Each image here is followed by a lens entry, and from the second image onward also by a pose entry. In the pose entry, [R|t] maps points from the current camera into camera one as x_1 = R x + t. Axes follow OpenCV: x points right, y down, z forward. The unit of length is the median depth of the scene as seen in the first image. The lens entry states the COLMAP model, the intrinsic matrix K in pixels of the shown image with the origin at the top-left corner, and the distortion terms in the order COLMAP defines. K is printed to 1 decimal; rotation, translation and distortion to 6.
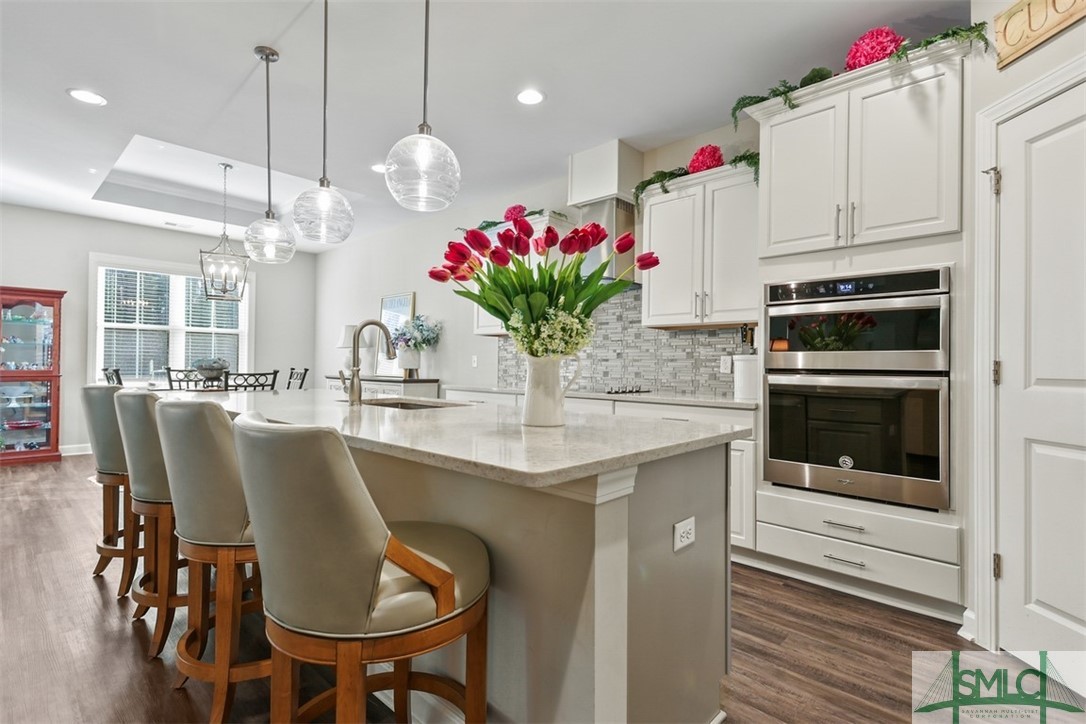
lens RADIAL K [[514.8, 0, 543.0], [0, 514.8, 362.0], [0, 0, 1]] dist [0.001026, -0.000112]
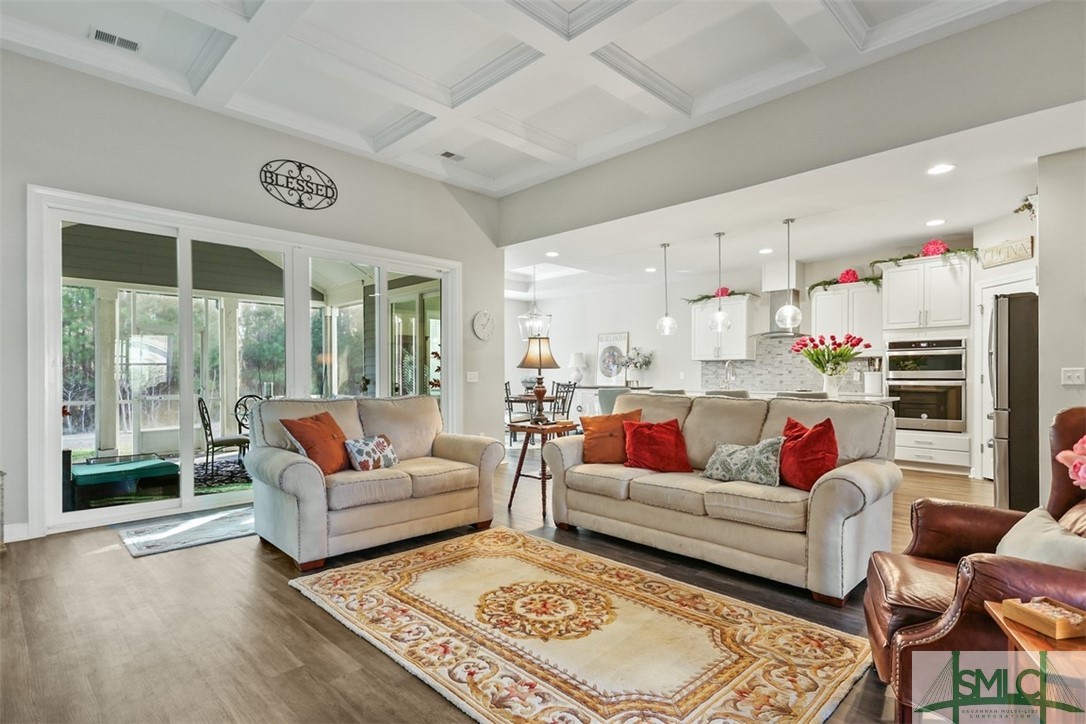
lens RADIAL K [[547.0, 0, 541.4], [0, 547.0, 377.4], [0, 0, 1]] dist [-0.000614, -0.000018]
pose [[0.999583, -0.010783, -0.026799, -1.131073], [0.010939, 0.999924, 0.005706, -0.023854], [0.026735, -0.005997, 0.999625, -1.605789]]
